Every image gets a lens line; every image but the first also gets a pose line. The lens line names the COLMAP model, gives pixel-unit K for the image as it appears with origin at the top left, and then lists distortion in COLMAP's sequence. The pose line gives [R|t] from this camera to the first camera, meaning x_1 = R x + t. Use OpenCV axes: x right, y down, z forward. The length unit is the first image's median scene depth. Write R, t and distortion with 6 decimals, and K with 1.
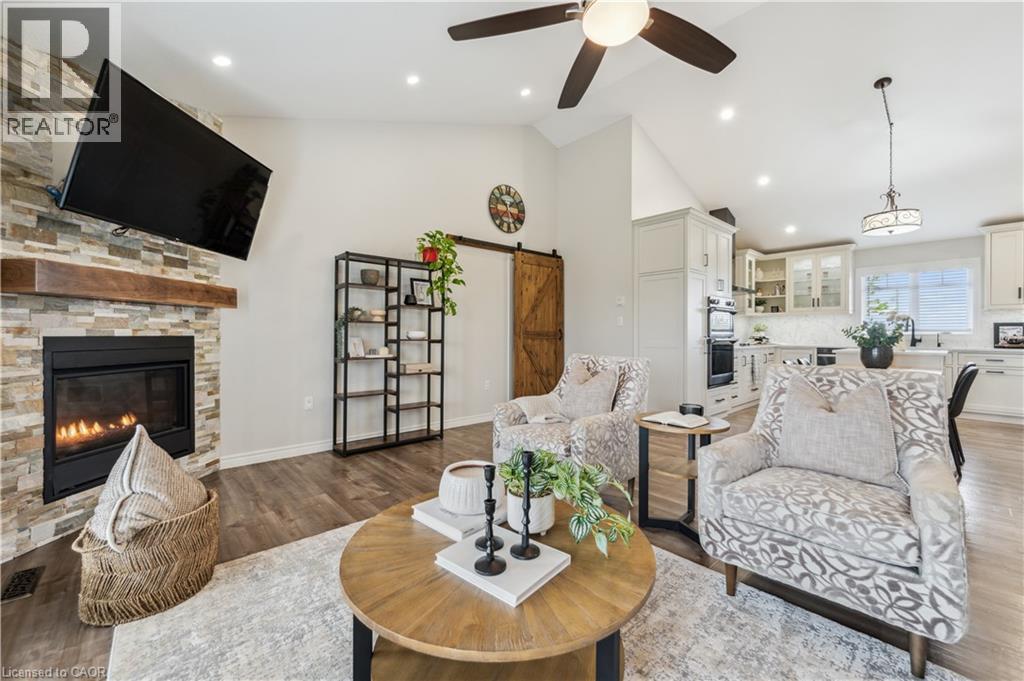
lens RADIAL K [[414.0, 0, 507.6], [0, 414.0, 338.1], [0, 0, 1]] dist [-0.001990, 0.000092]
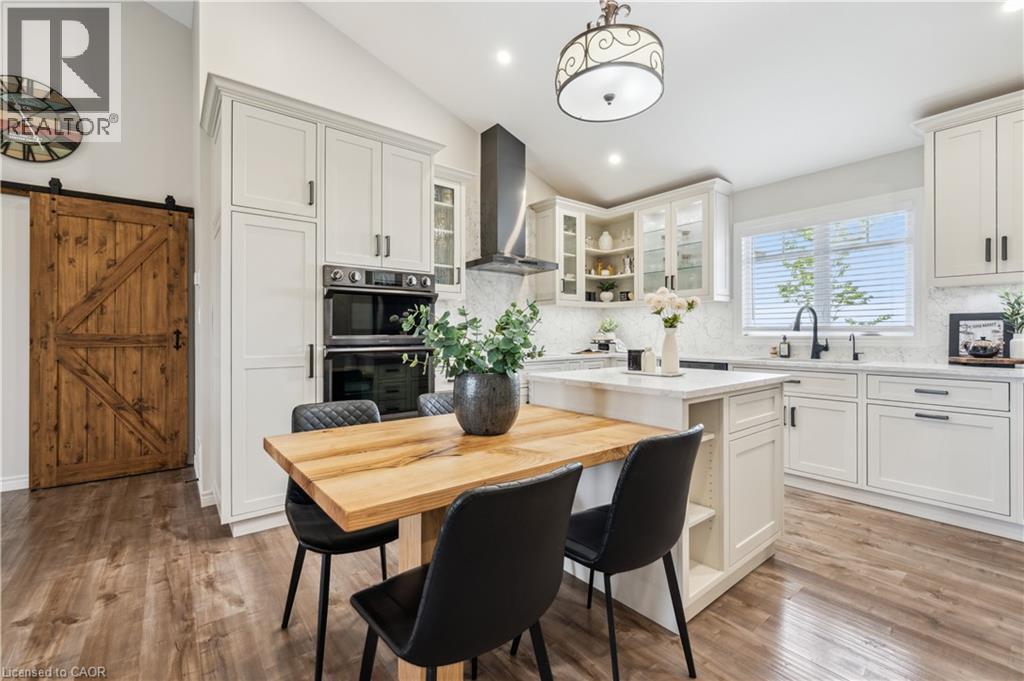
lens RADIAL K [[437.6, 0, 513.7], [0, 437.6, 335.2], [0, 0, 1]] dist [-0.002867, -0.000366]
pose [[0.997731, -0.004089, -0.067199, 0.694099], [0.003567, 0.999963, -0.007877, -0.008777], [0.067229, 0.007619, 0.997708, 0.442287]]
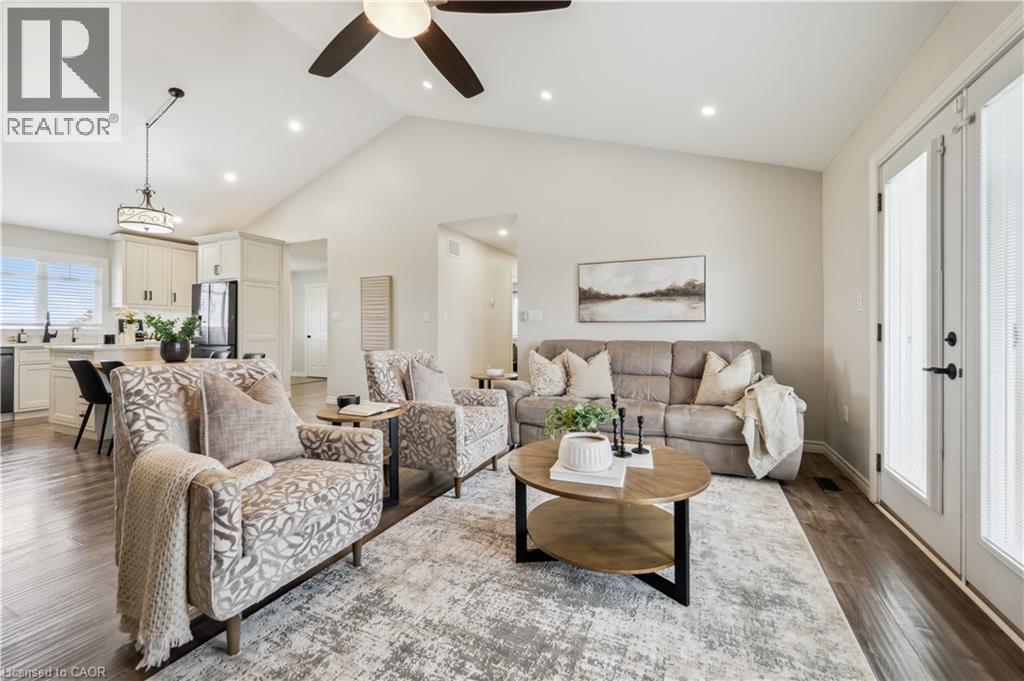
lens RADIAL K [[437.6, 0, 509.1], [0, 437.6, 332.4], [0, 0, 1]] dist [-0.002867, -0.000366]
pose [[-0.402356, -0.008121, 0.915447, -0.345167], [0.003217, 0.999942, 0.010285, -0.009878], [-0.915478, 0.007083, -0.402306, 0.506934]]
